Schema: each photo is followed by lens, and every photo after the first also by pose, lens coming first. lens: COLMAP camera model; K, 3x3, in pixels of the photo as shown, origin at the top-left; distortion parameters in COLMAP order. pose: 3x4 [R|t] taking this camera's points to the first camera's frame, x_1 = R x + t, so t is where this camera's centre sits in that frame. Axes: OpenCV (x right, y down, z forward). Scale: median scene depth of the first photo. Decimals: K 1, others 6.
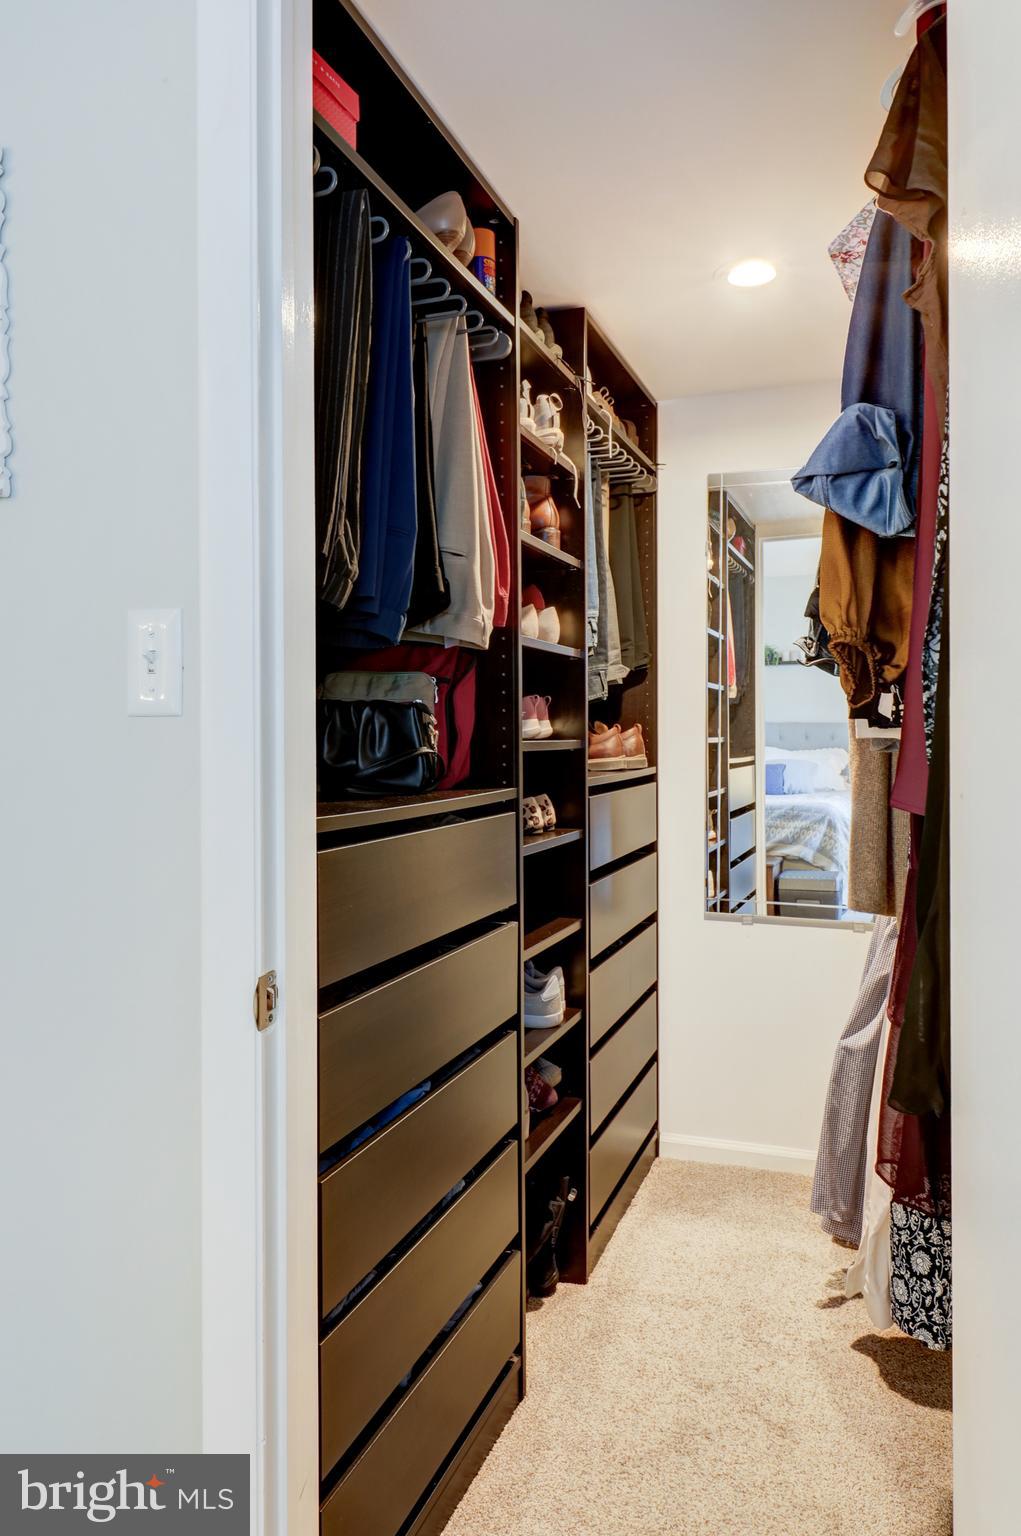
lens RADIAL K [[1086.0, 0, 512.2], [0, 1086.0, 757.2], [0, 0, 1]] dist [0.013287, -0.003193]
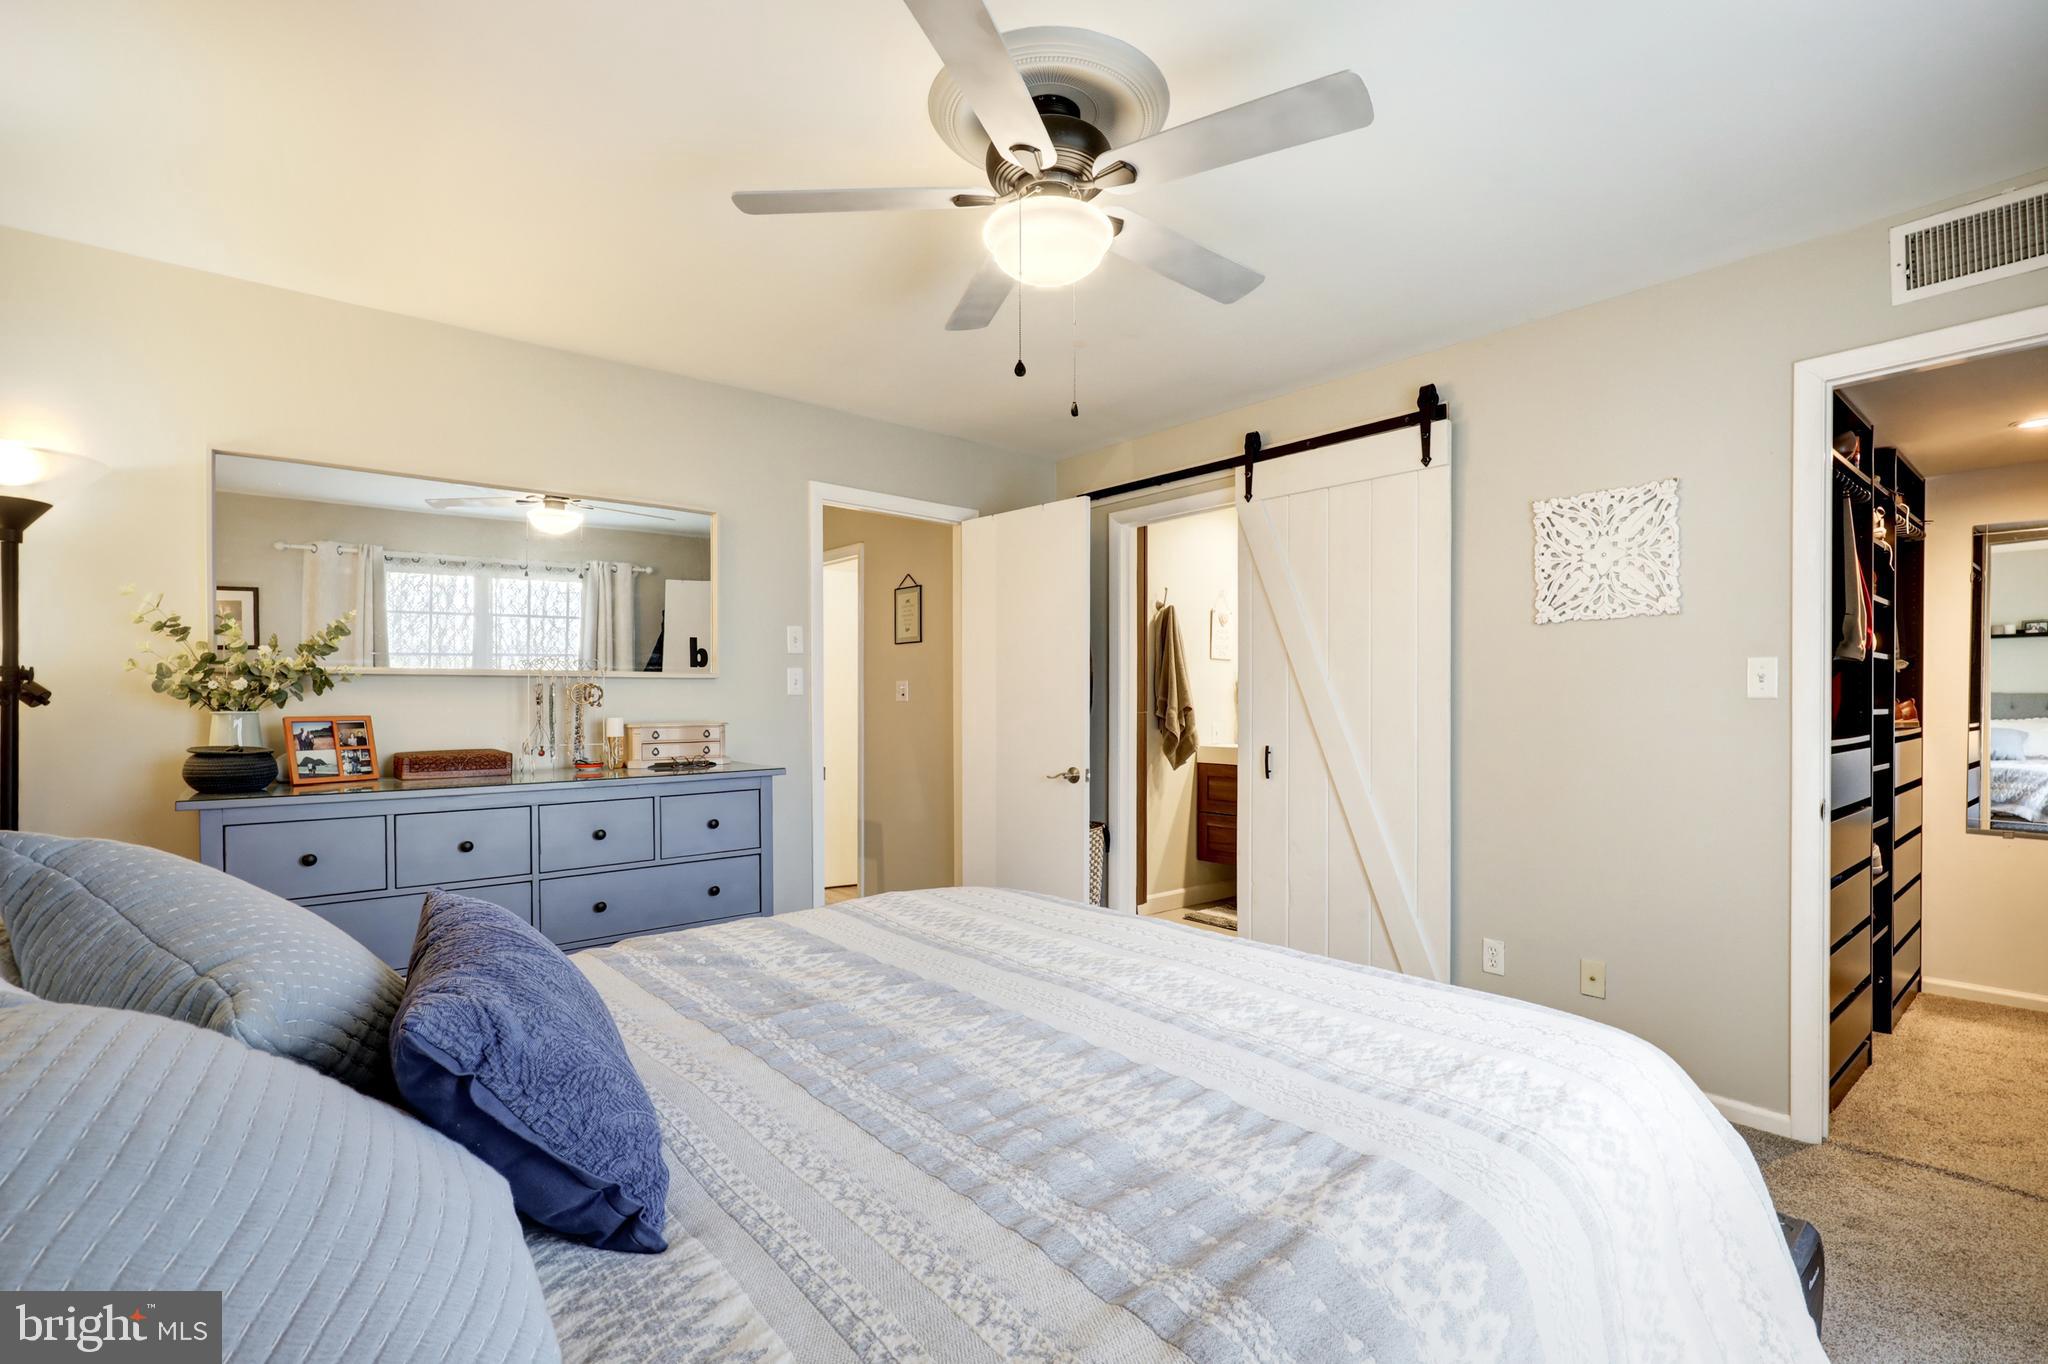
lens RADIAL K [[944.5, 0, 1018.3], [0, 944.5, 703.1], [0, 0, 1]] dist [-0.001332, 0.000240]
pose [[0.867369, 0.014426, -0.497456, -0.379848], [-0.020291, 0.999774, -0.006386, 0.011537], [0.497252, 0.015632, 0.867466, -0.928457]]
